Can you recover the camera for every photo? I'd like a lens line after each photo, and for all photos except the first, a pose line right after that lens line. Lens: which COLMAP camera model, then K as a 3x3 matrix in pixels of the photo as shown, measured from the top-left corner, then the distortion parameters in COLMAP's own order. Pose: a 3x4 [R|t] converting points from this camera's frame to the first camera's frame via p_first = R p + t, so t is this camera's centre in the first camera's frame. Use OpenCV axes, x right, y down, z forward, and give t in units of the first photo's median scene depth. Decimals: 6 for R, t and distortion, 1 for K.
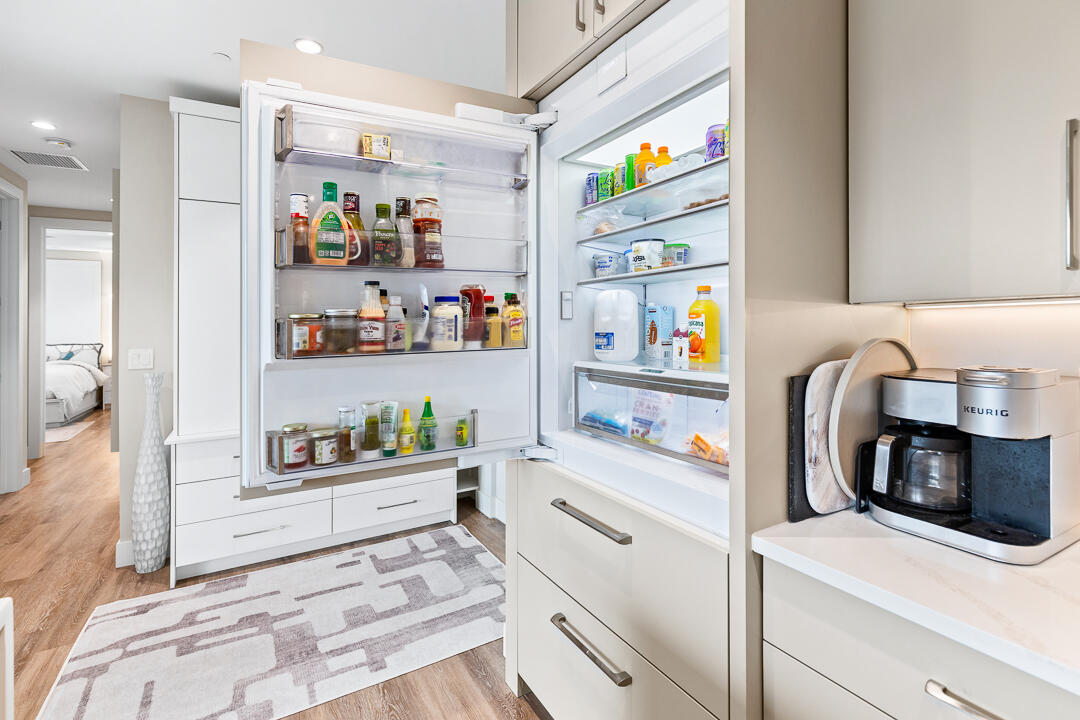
lens RADIAL K [[516.6, 0, 532.4], [0, 516.6, 305.5], [0, 0, 1]] dist [-0.000921, -0.000453]
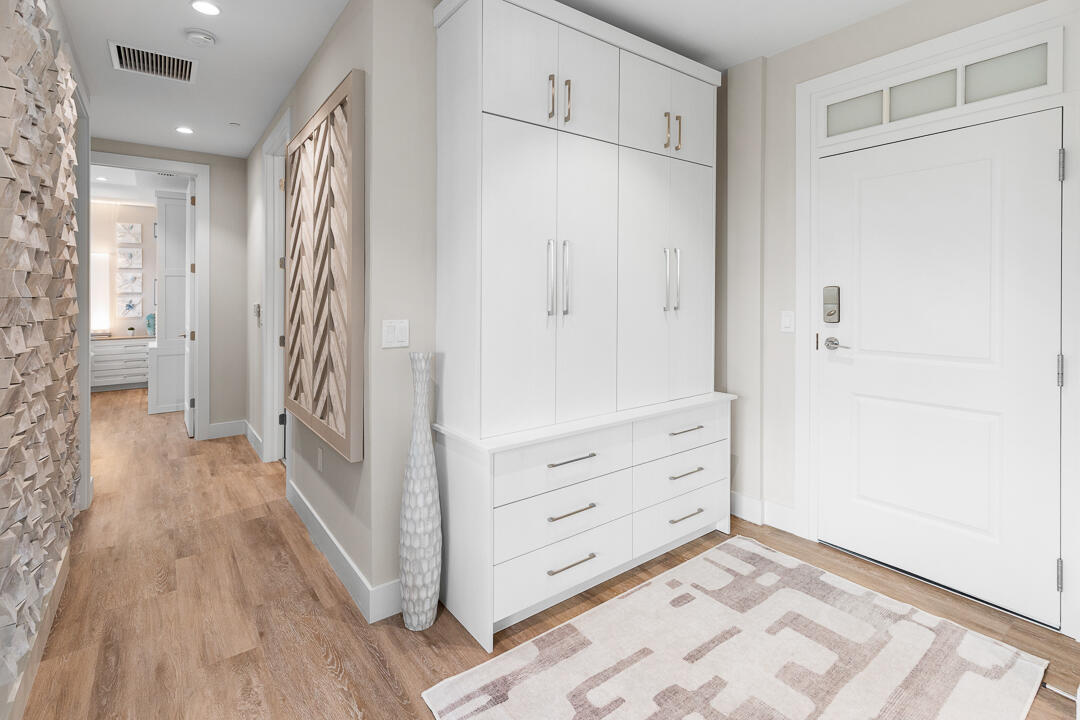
lens RADIAL K [[531.1, 0, 531.5], [0, 531.1, 282.1], [0, 0, 1]] dist [0.002701, -0.001009]
pose [[0.993253, 0.012250, 0.115318, -0.697986], [-0.013309, 0.999876, 0.008417, 0.024453], [-0.115201, -0.009895, 0.993293, 0.252097]]
